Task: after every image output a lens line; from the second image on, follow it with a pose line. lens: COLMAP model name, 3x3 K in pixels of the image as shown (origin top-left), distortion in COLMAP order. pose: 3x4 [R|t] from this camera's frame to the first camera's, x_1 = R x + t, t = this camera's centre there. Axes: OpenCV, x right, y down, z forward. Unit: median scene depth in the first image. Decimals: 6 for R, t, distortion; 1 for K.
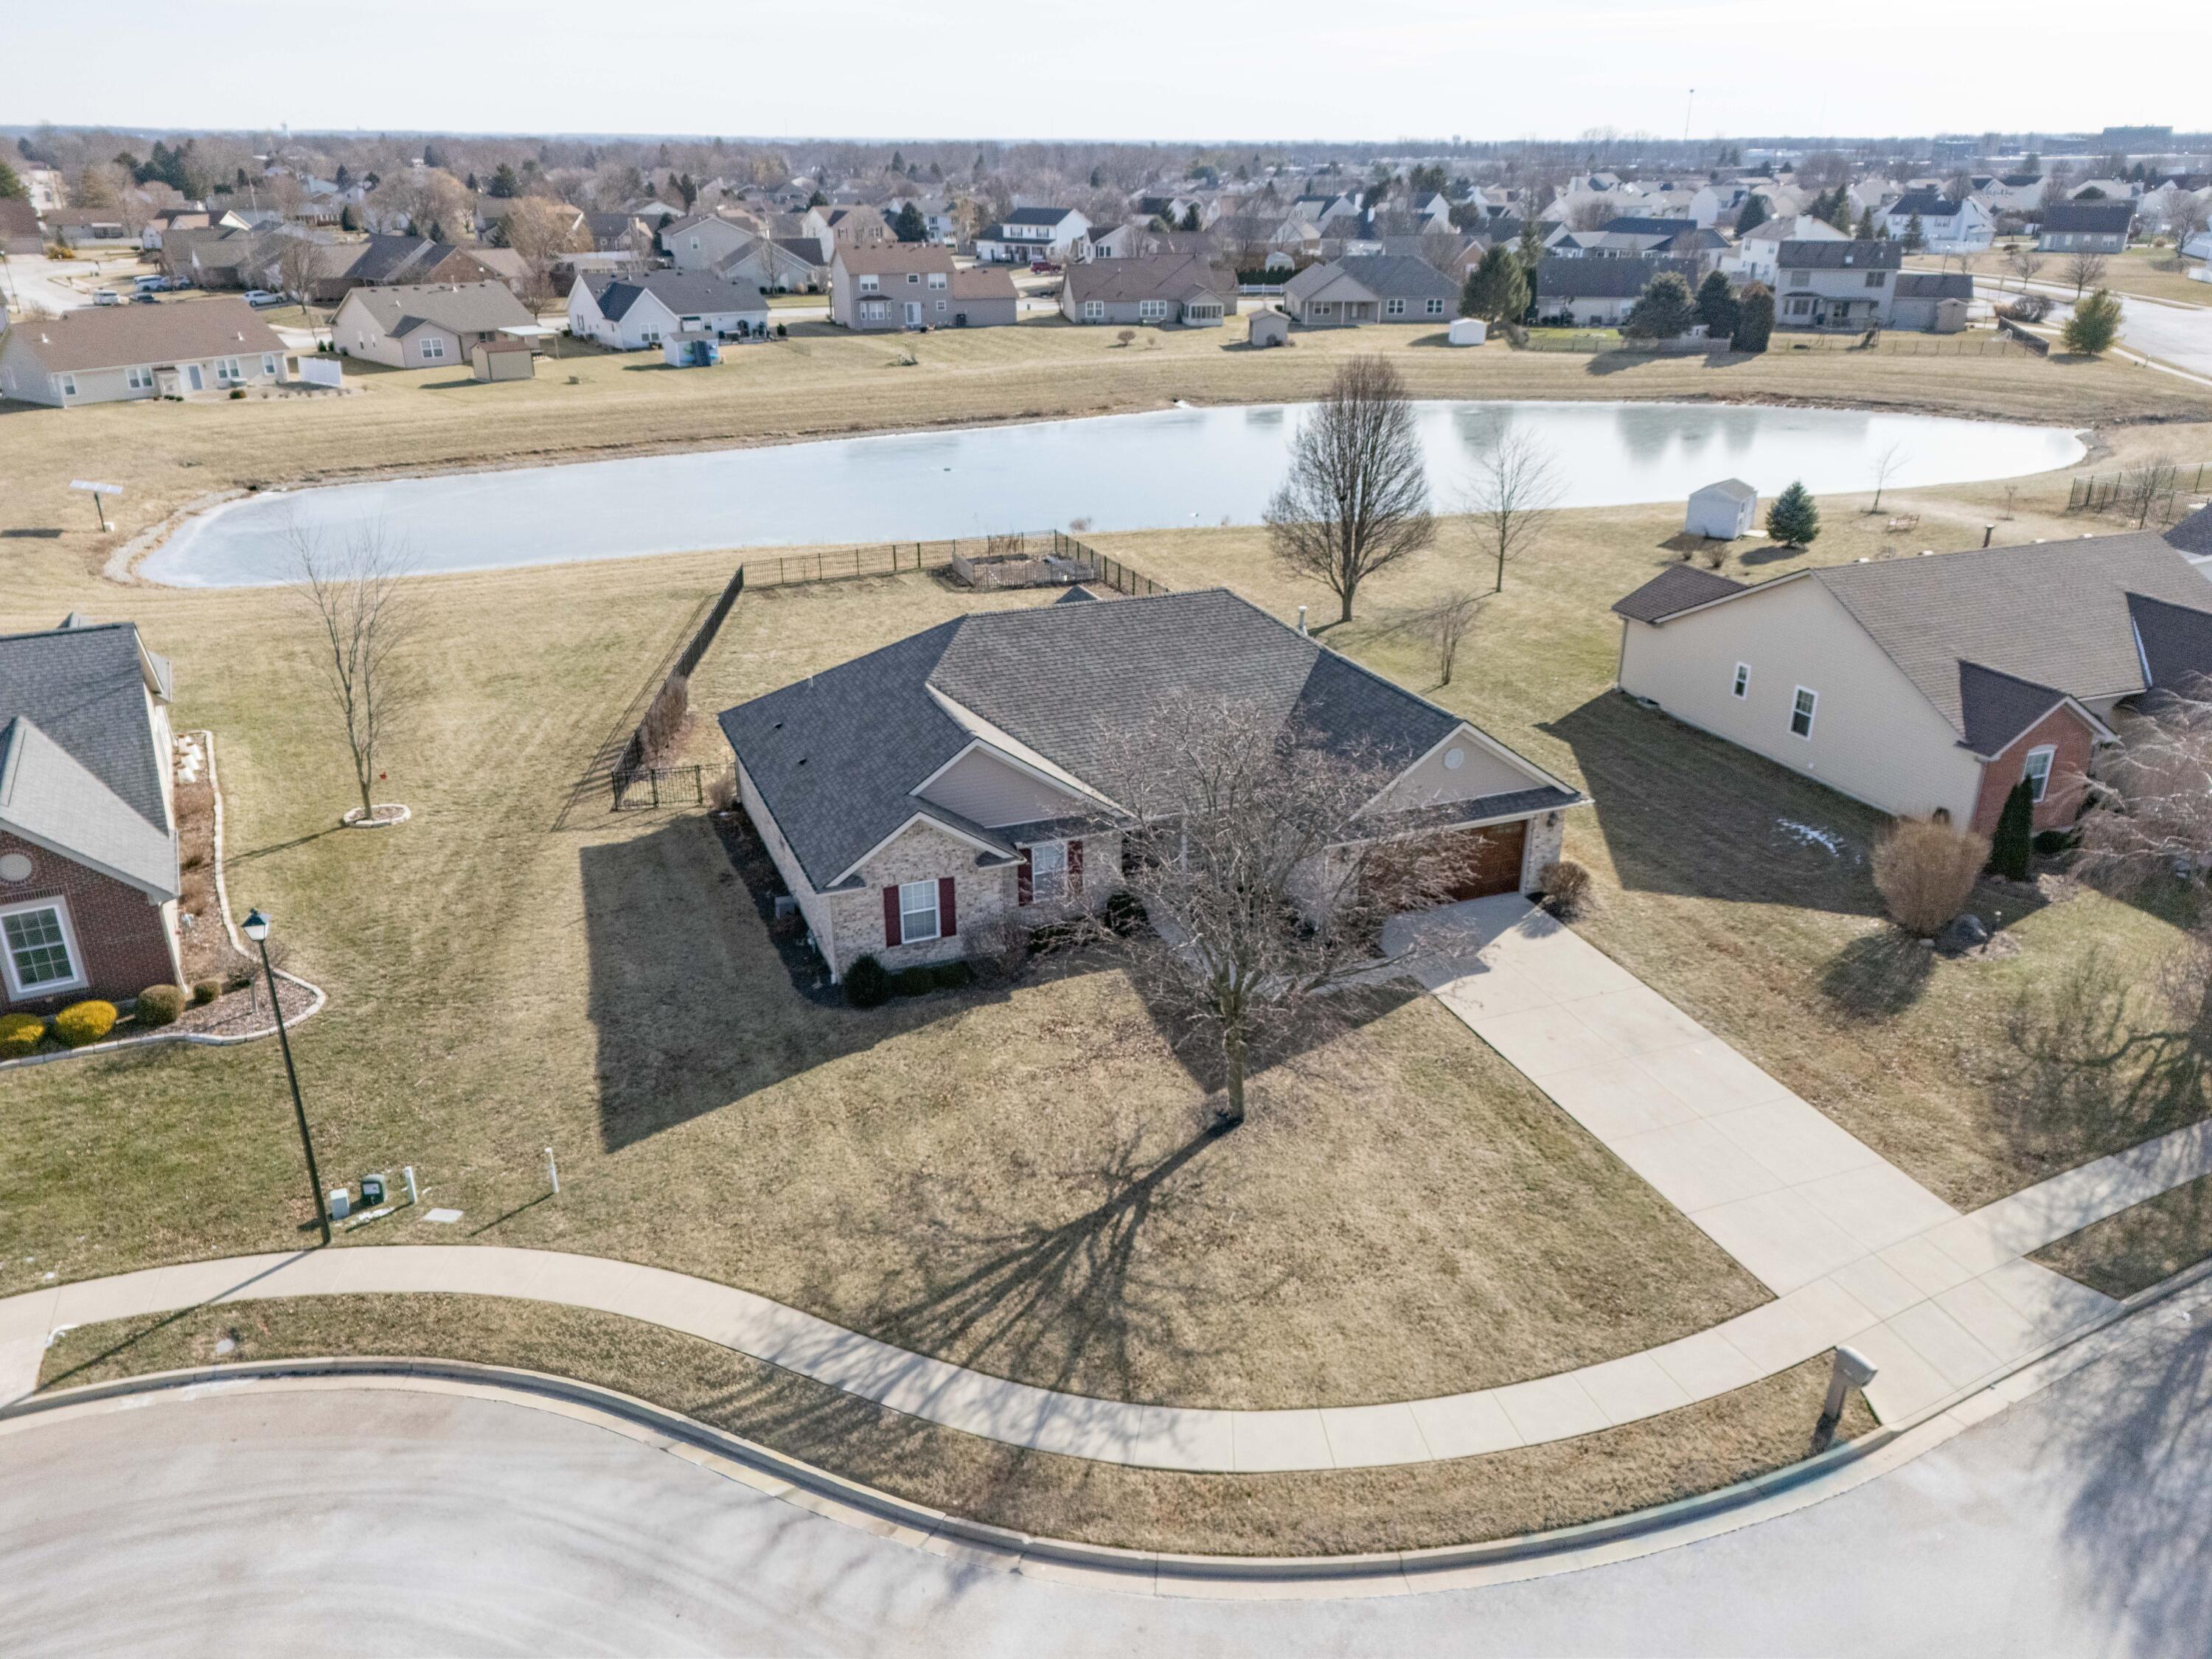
lens RADIAL K [[1621.5, 0, 1106.0], [0, 1621.5, 829.5], [0, 0, 1]] dist [0.058852, -0.035279]
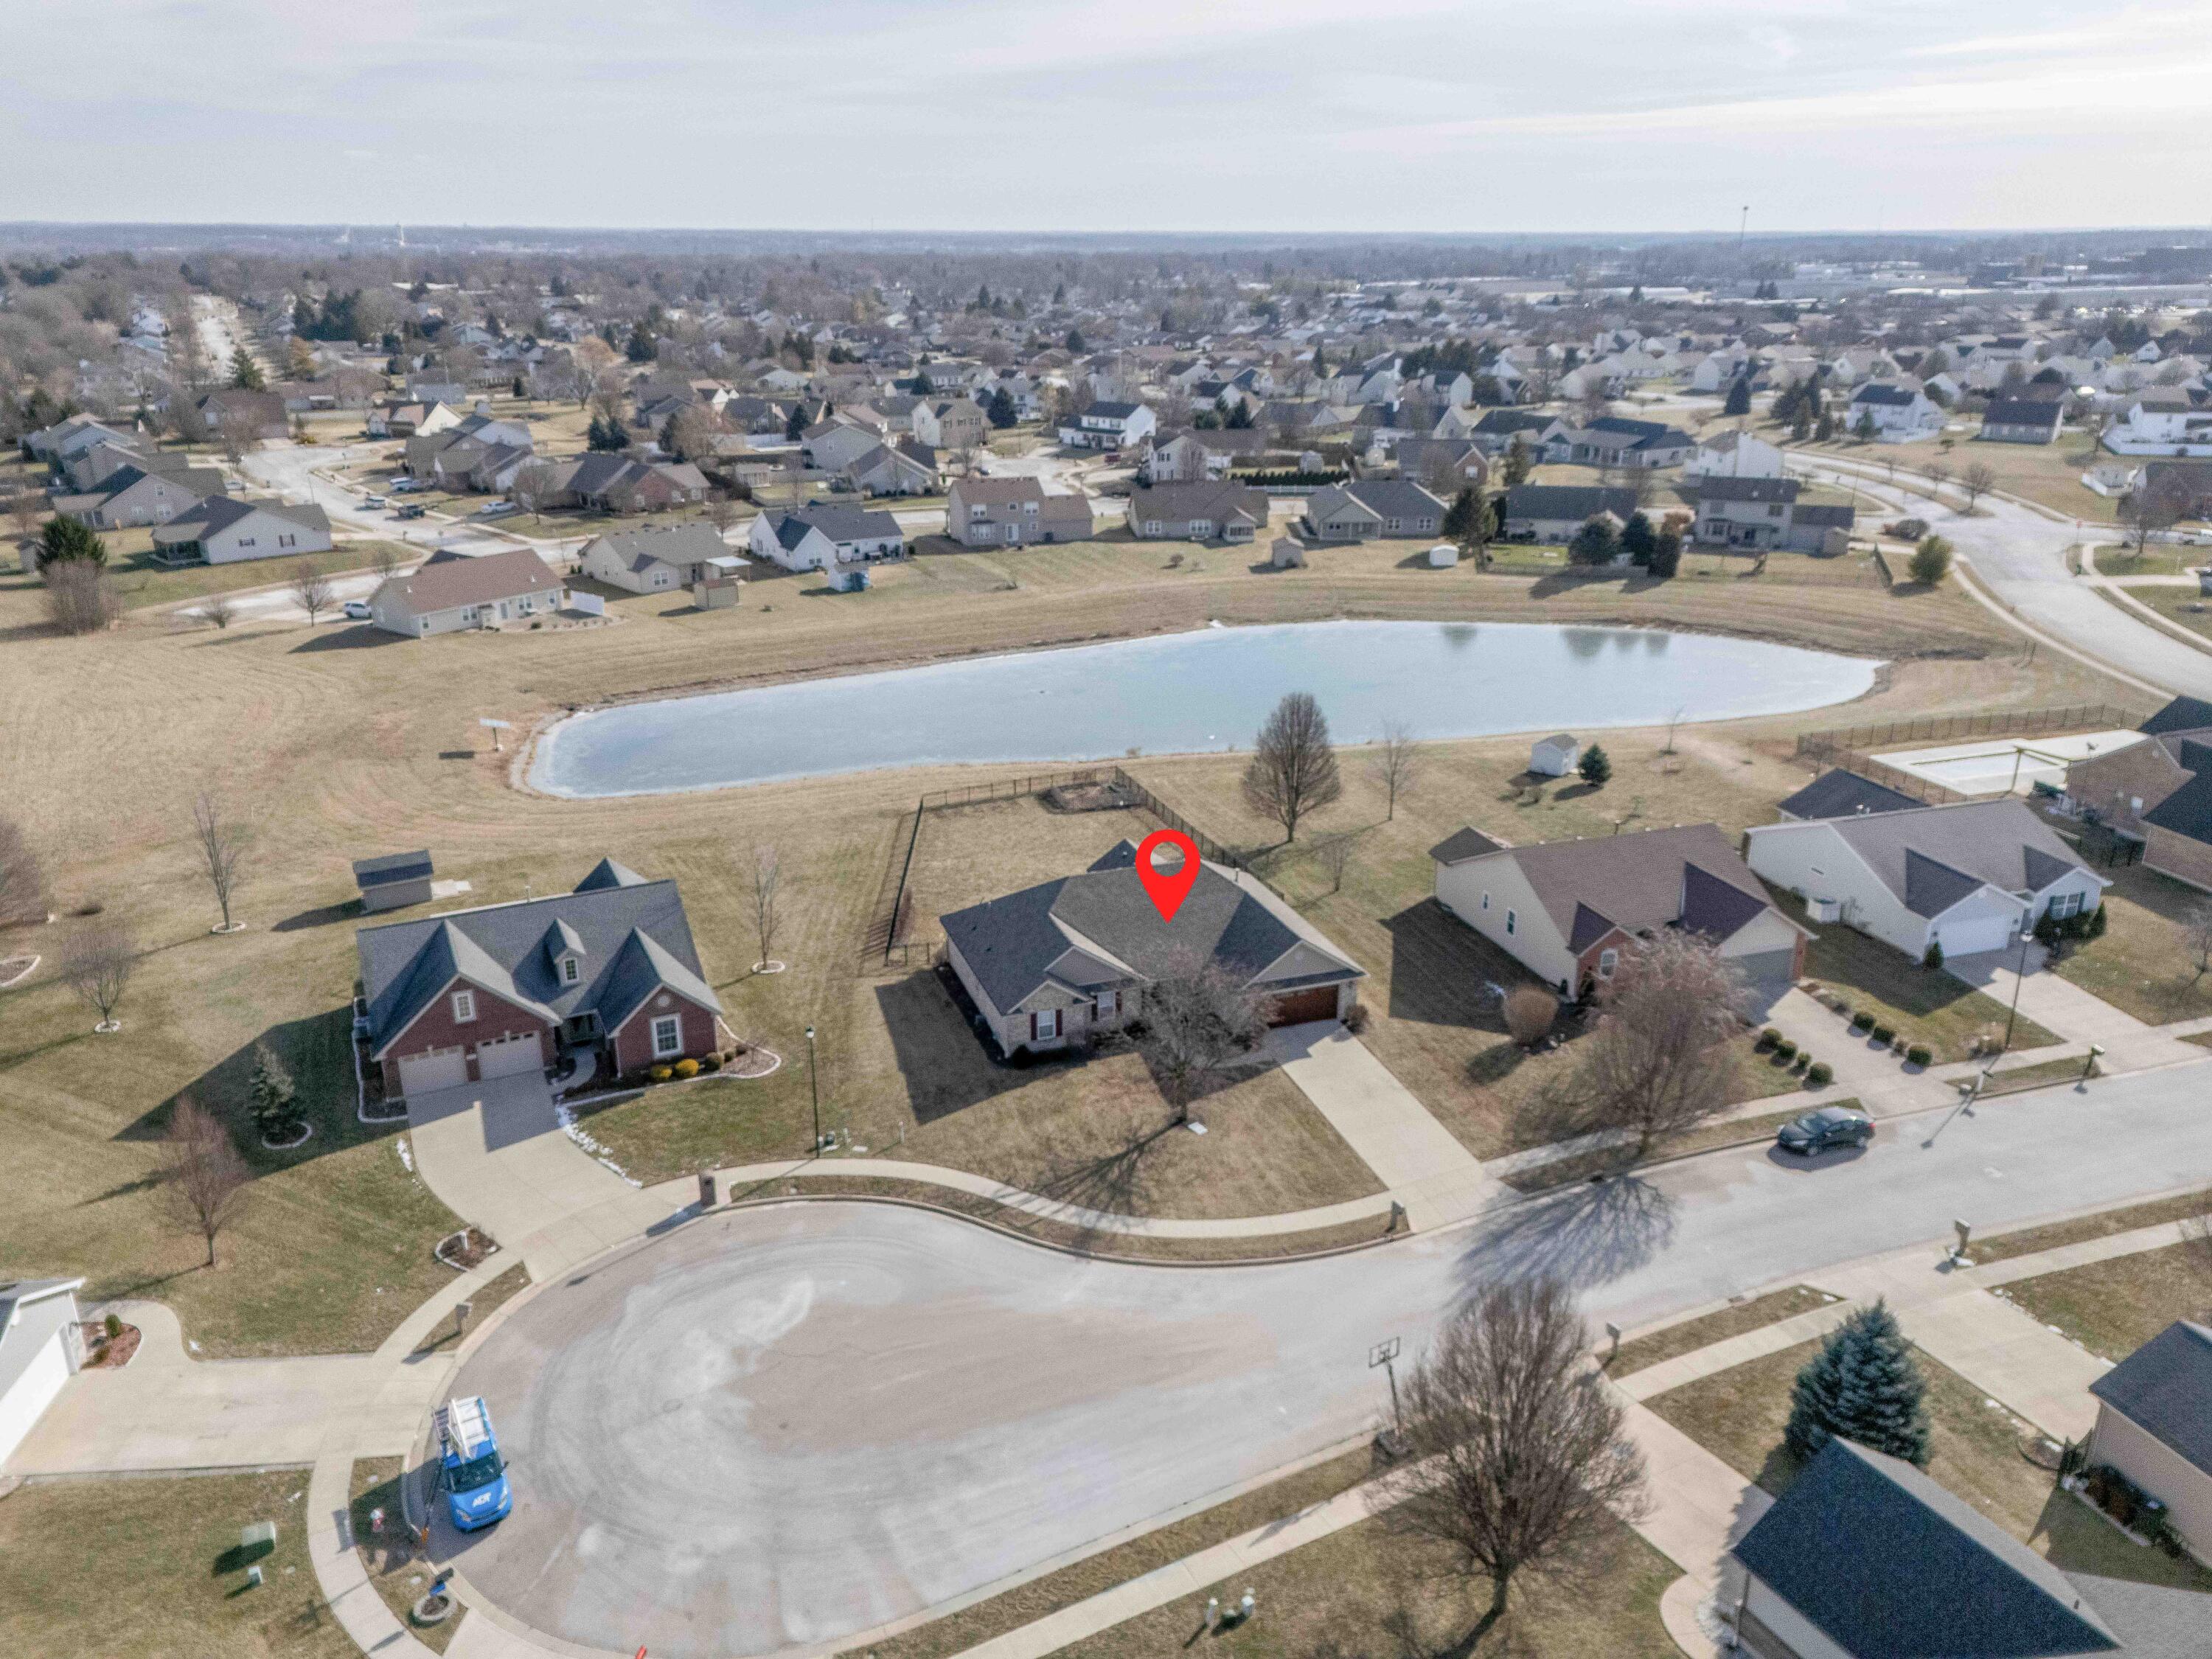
lens RADIAL K [[1616.3, 0, 1106.0], [0, 1616.3, 829.5], [0, 0, 1]] dist [0.096076, -0.112354]
pose [[0.999059, 0.013377, -0.041250, 0.047170], [-0.015311, 0.998781, -0.046935, -0.101313], [0.040572, 0.047522, 0.998046, -1.079781]]
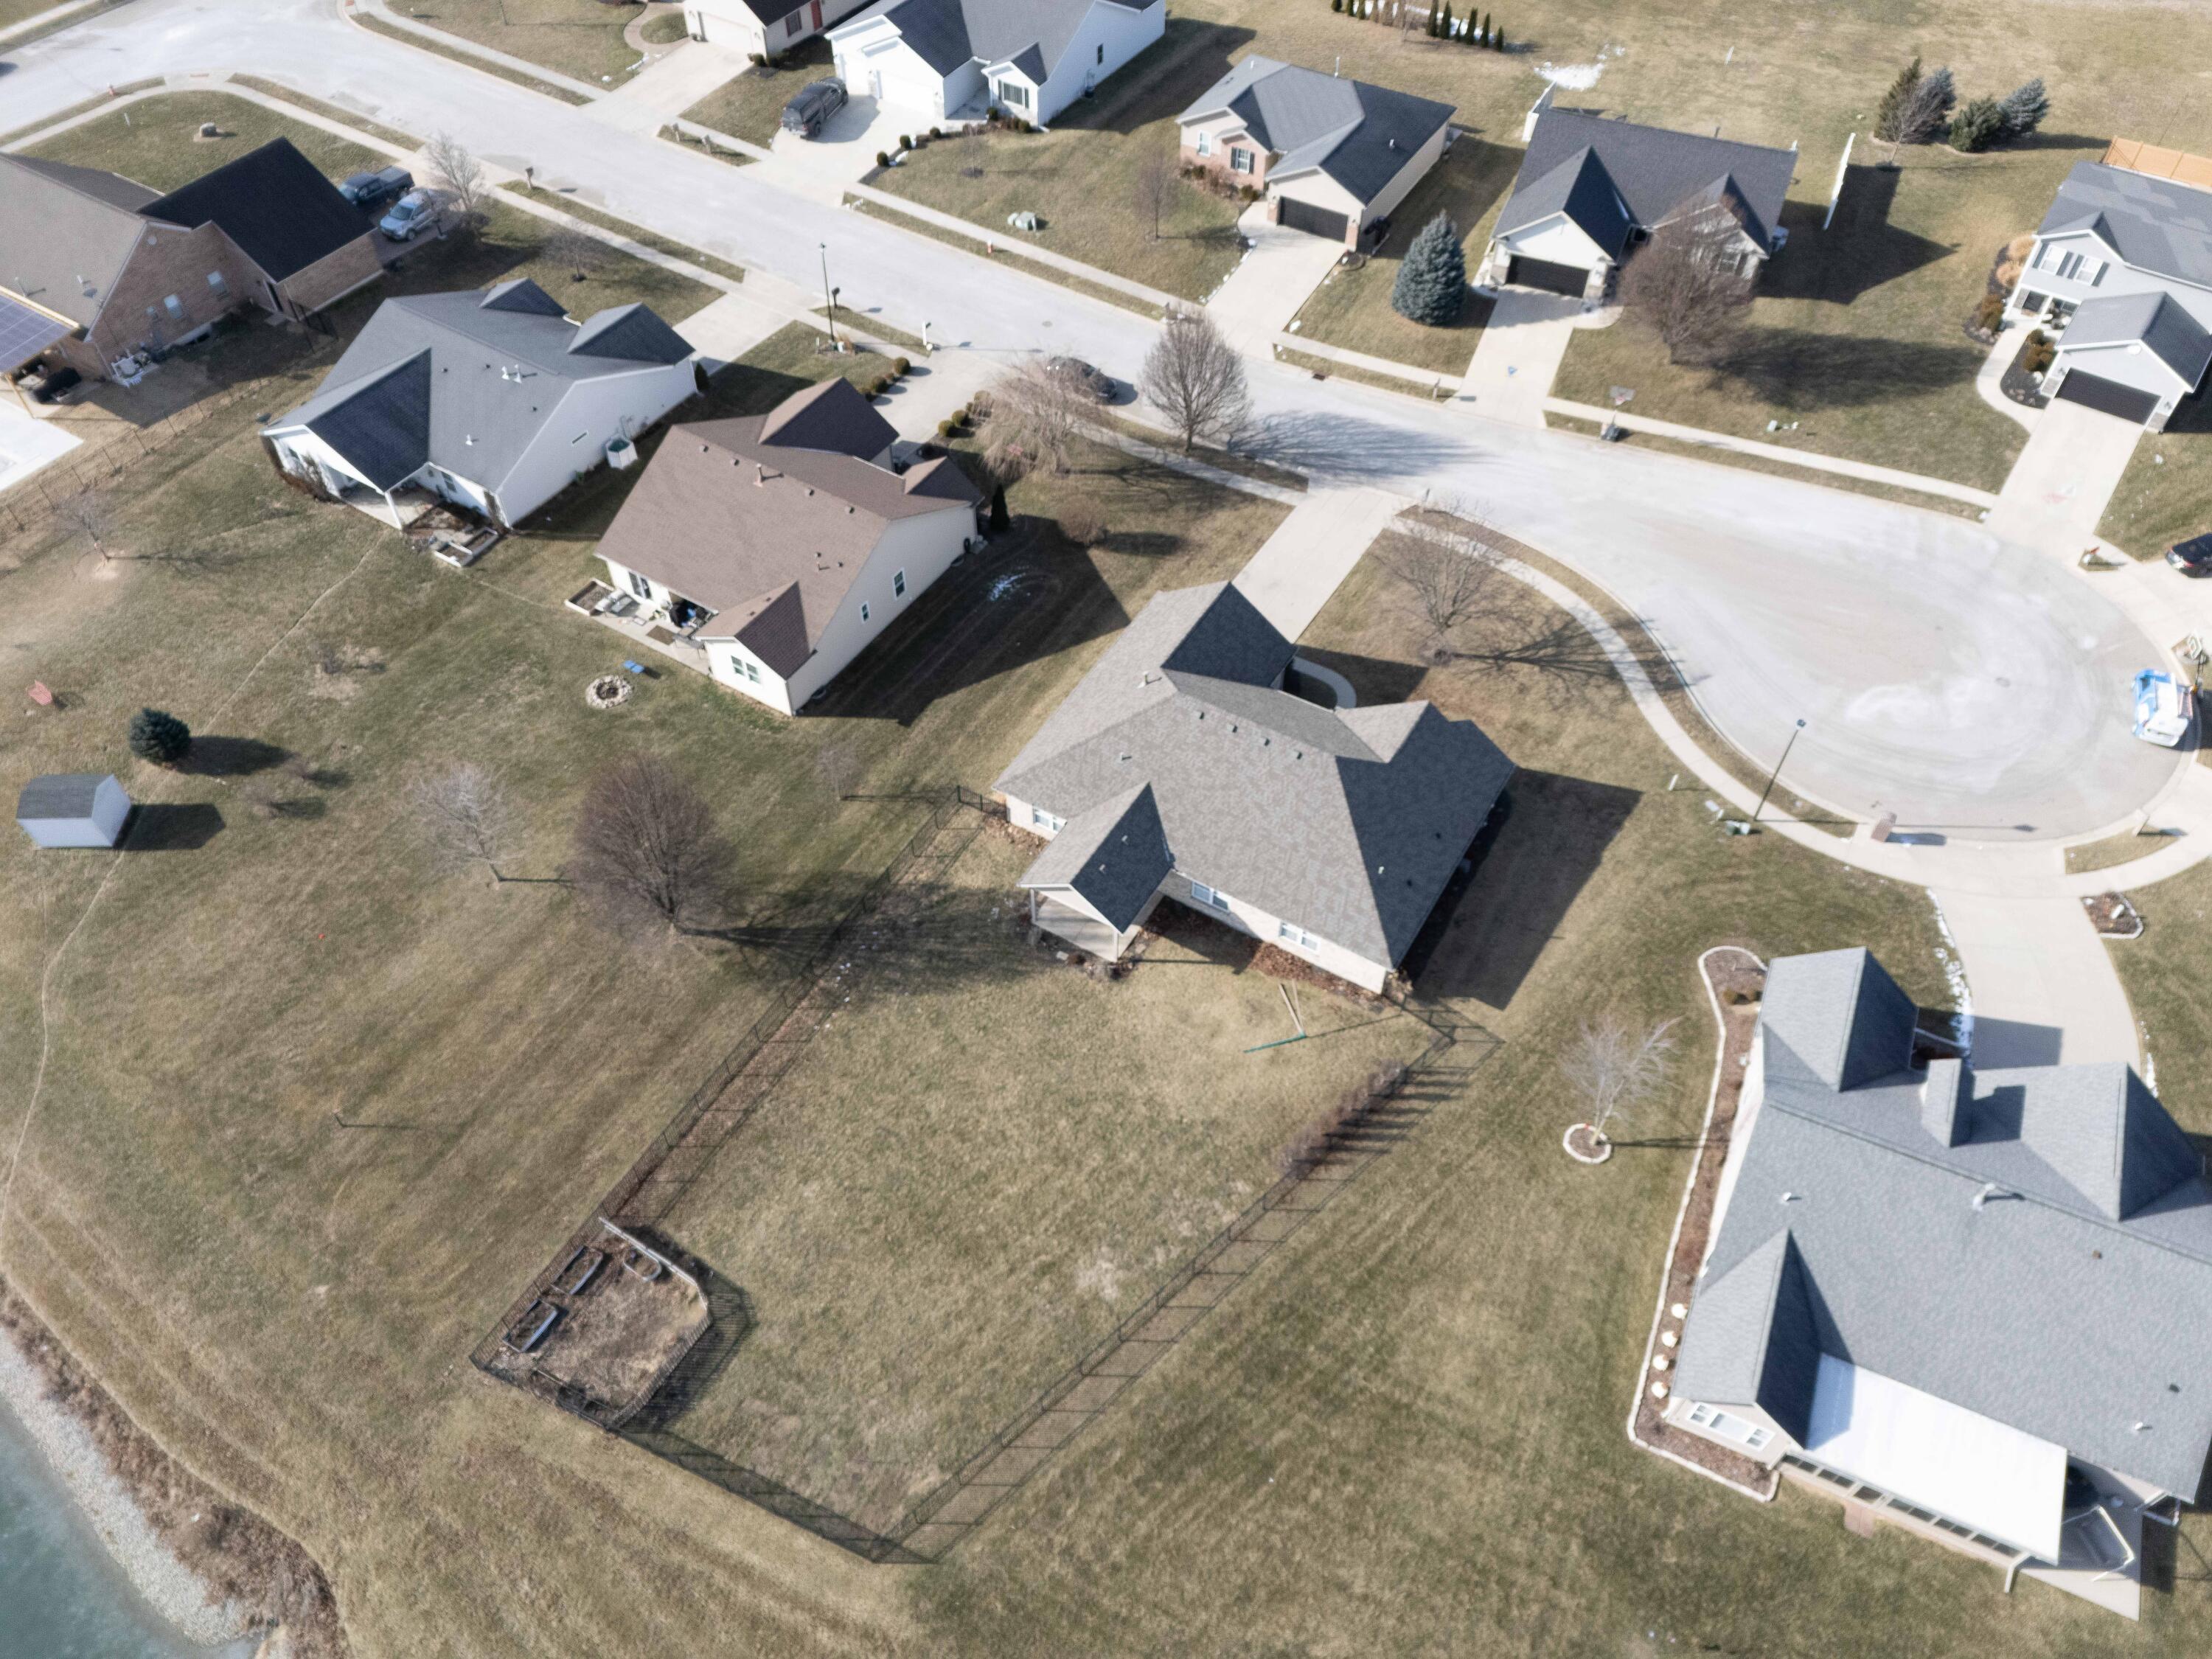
lens RADIAL K [[1621.5, 0, 1106.0], [0, 1621.5, 829.5], [0, 0, 1]] dist [0.058852, -0.035279]
pose [[-0.604629, -0.610206, 0.511930, -0.843502], [0.302209, 0.418910, 0.856262, -1.601924], [-0.736949, 0.672431, -0.068876, 1.384645]]
